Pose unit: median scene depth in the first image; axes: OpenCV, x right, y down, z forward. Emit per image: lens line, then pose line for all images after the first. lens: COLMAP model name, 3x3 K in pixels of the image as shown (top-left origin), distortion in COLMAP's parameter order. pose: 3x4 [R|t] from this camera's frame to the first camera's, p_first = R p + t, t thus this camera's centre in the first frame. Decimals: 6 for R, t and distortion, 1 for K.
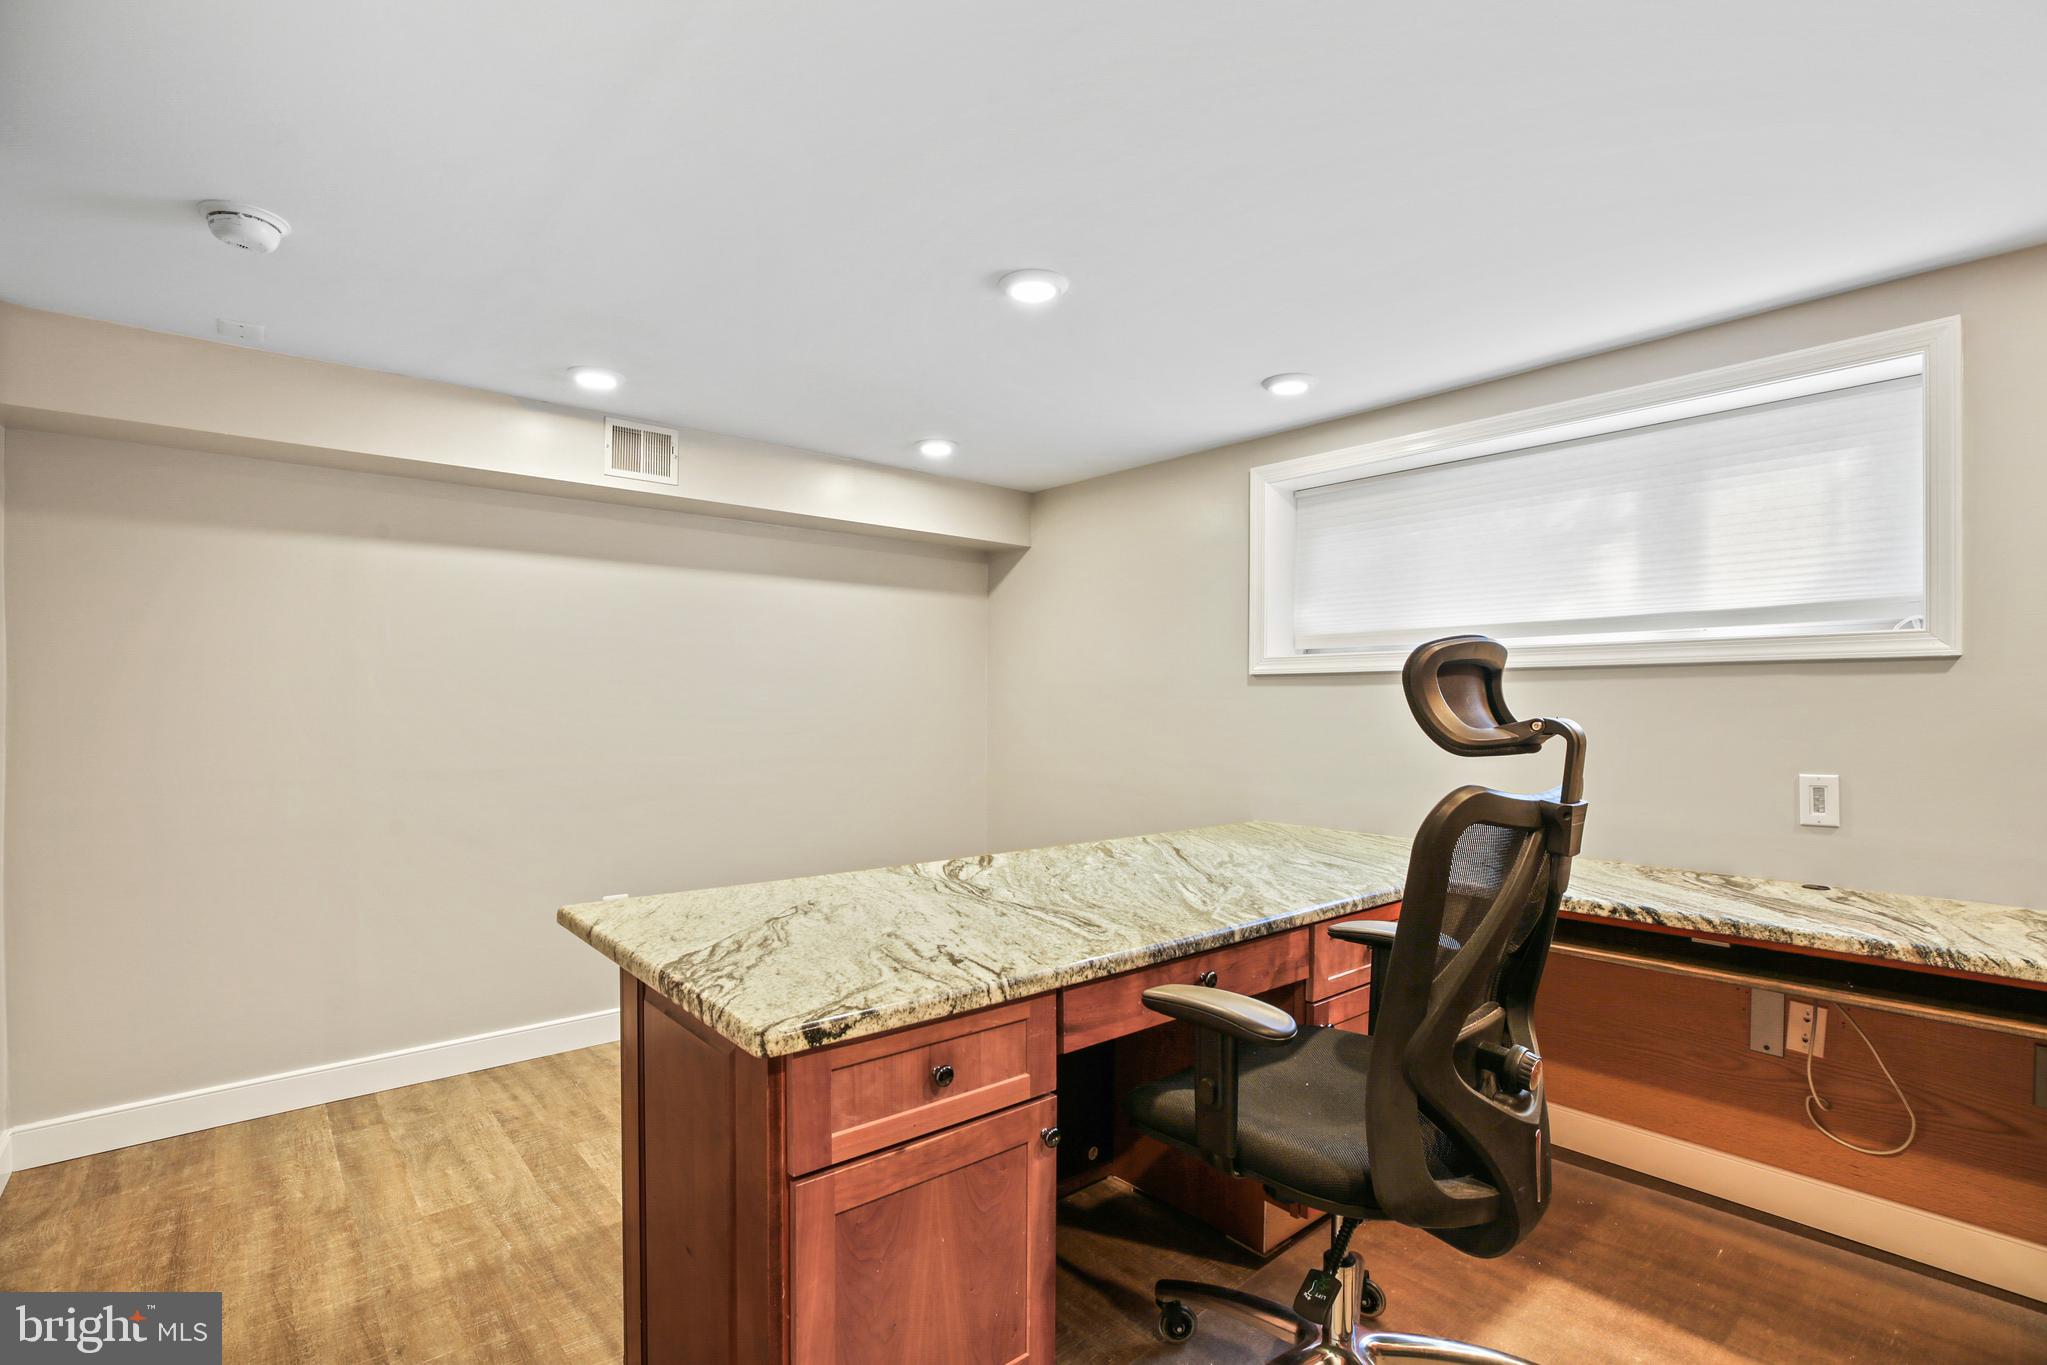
lens RADIAL K [[951.5, 0, 1024.5], [0, 951.5, 707.5], [0, 0, 1]] dist [-0.047118, -0.000461]
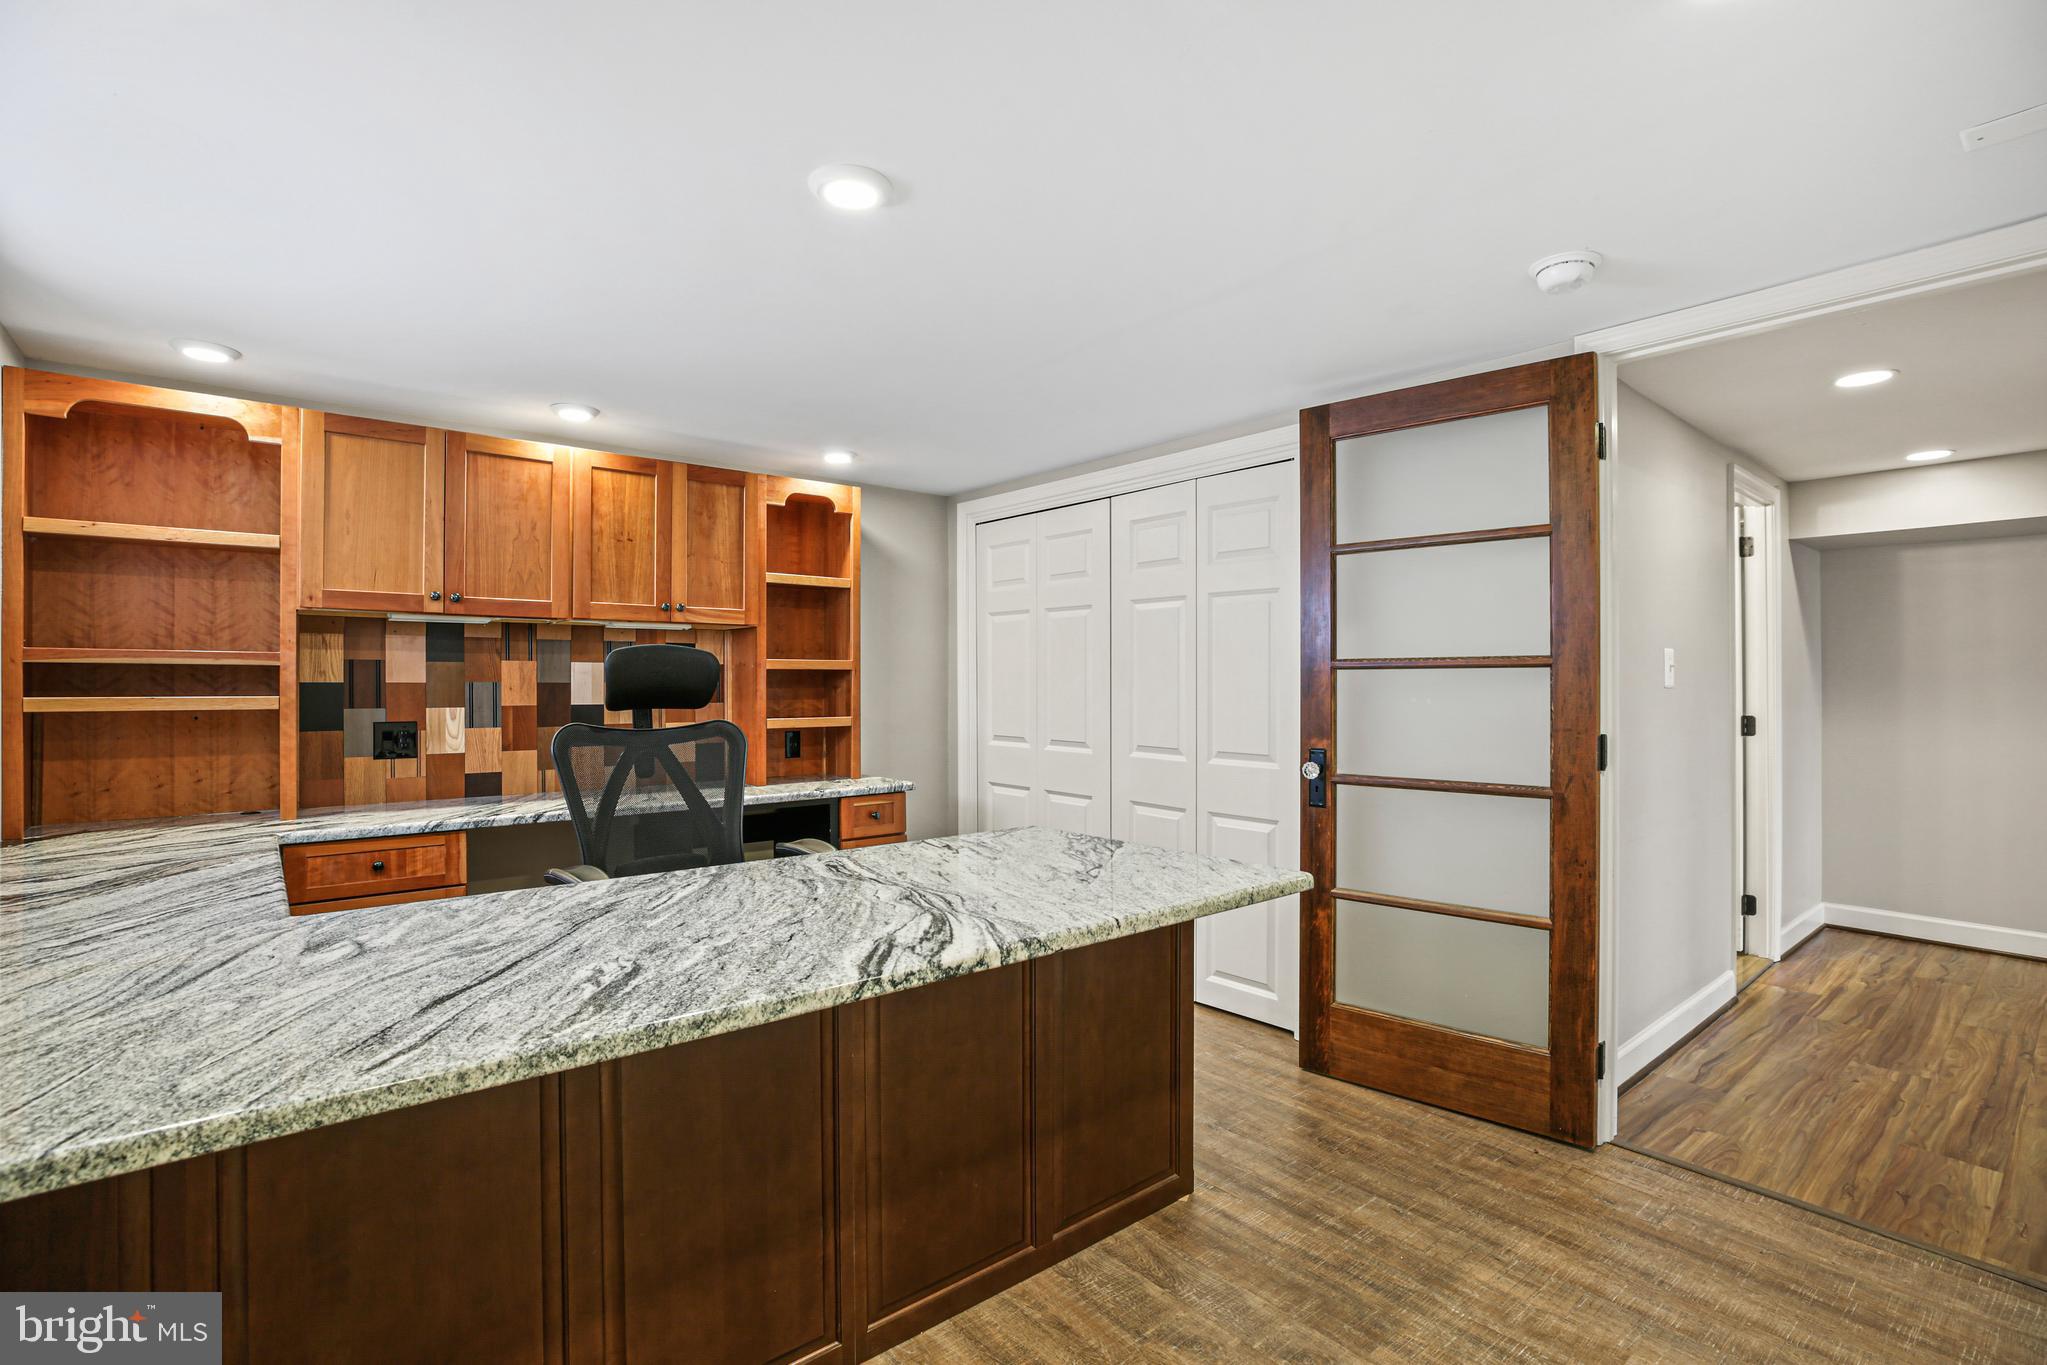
lens RADIAL K [[936.3, 0, 992.2], [0, 936.3, 677.9], [0, 0, 1]] dist [-0.044413, 0.000262]
pose [[-0.998775, -0.002255, 0.049431, -0.168915], [-0.002668, 0.999962, -0.008290, -0.001283], [-0.049410, -0.008412, -0.998743, 1.922885]]
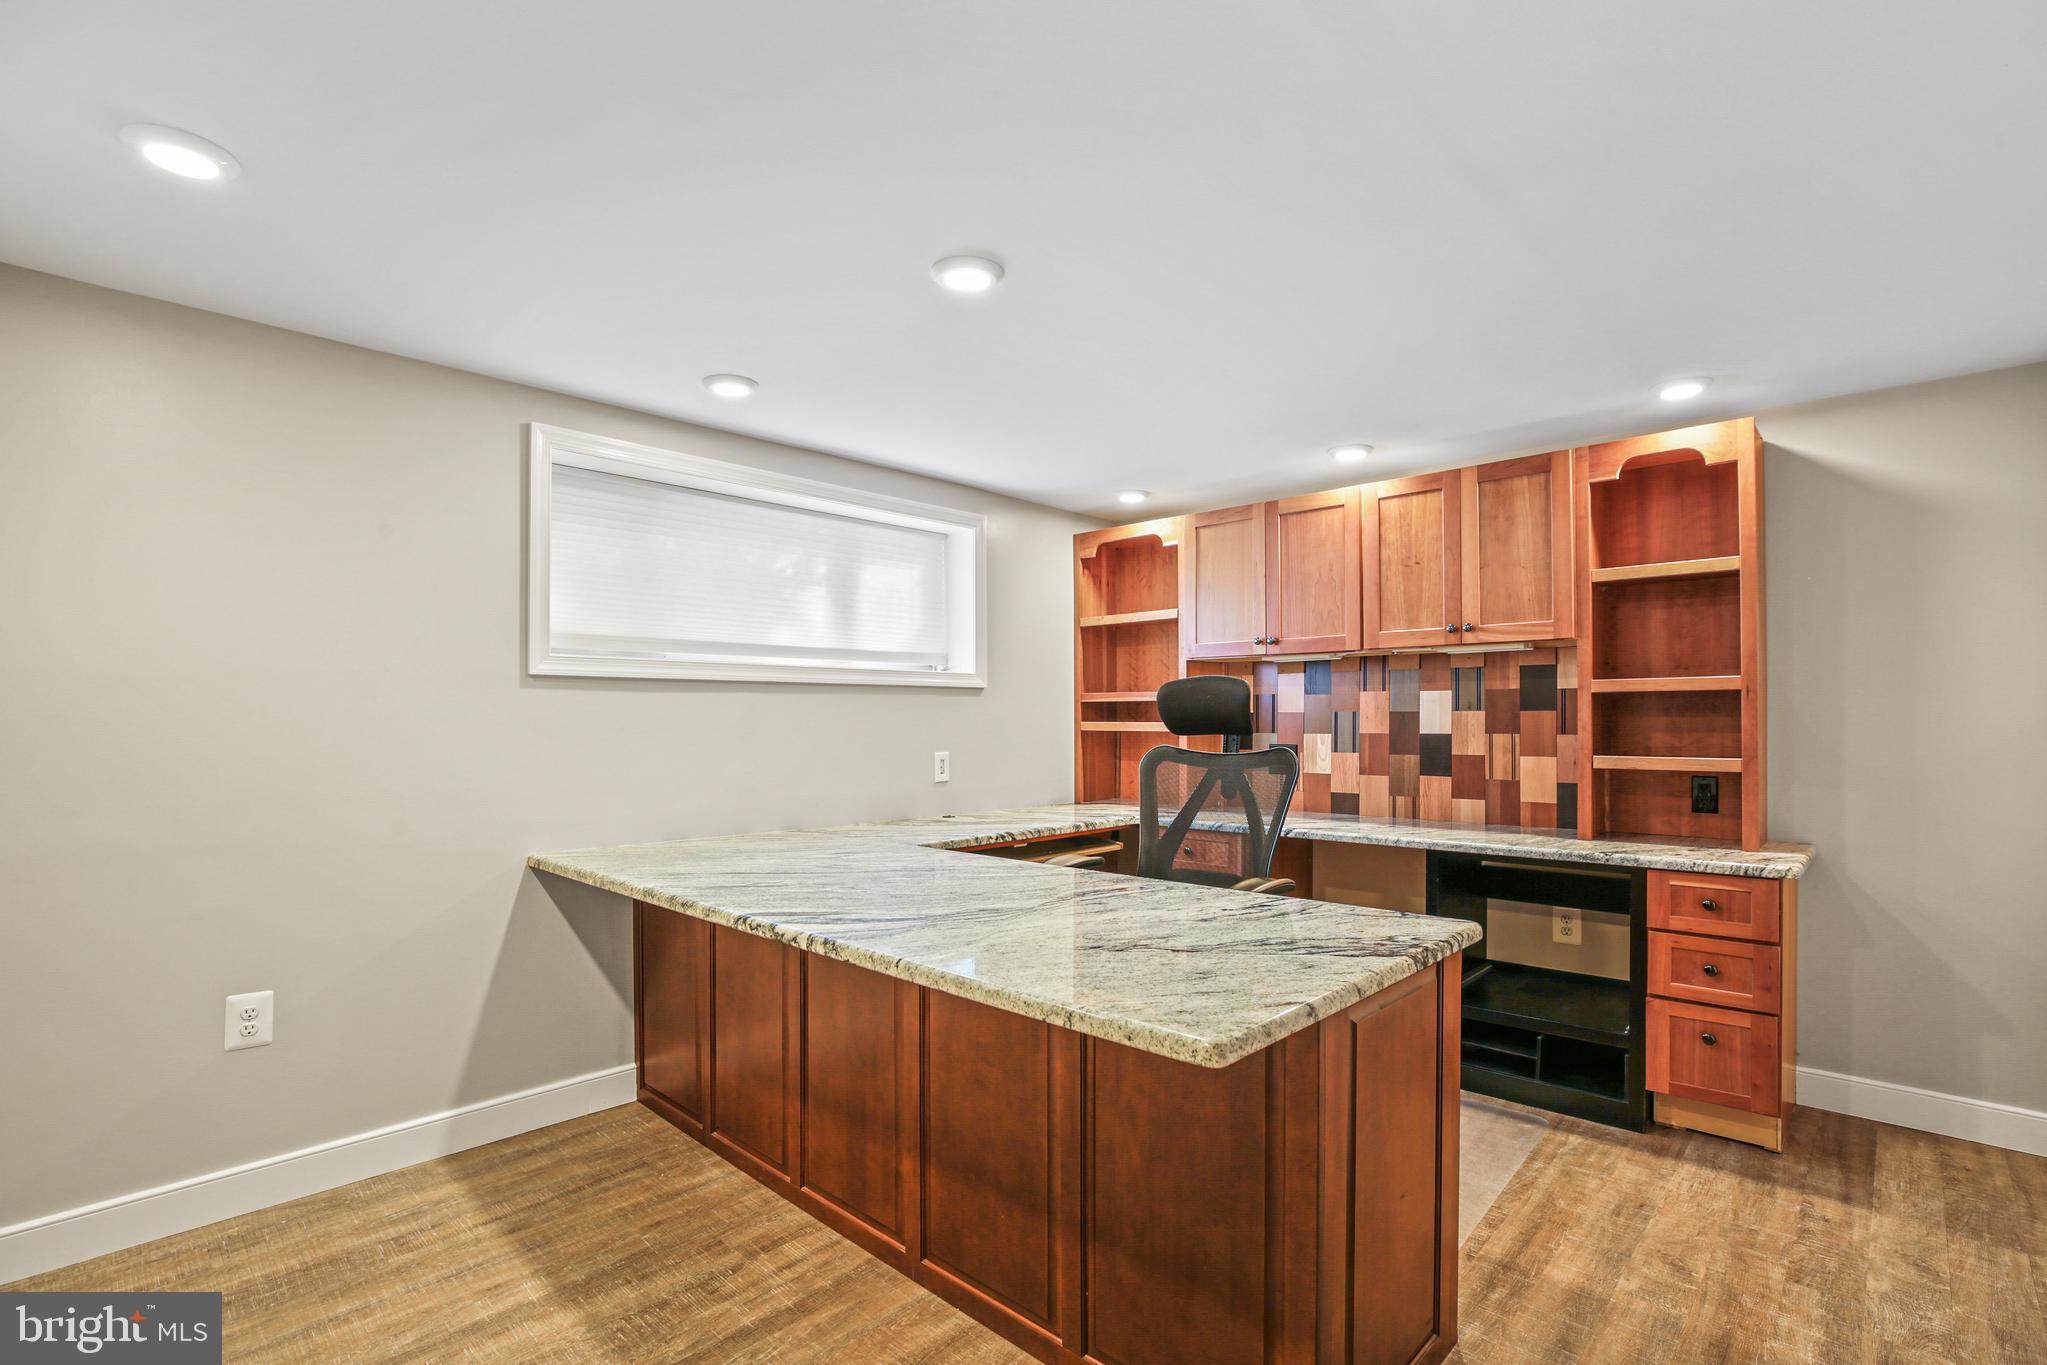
lens RADIAL K [[939.1, 0, 1029.1], [0, 939.1, 699.8], [0, 0, 1]] dist [-0.028801, 0.001069]
pose [[-0.097107, 0.014605, 0.995167, -1.006229], [0.000351, 0.999893, -0.014641, -0.000819], [-0.995274, -0.001073, -0.097102, 1.089956]]
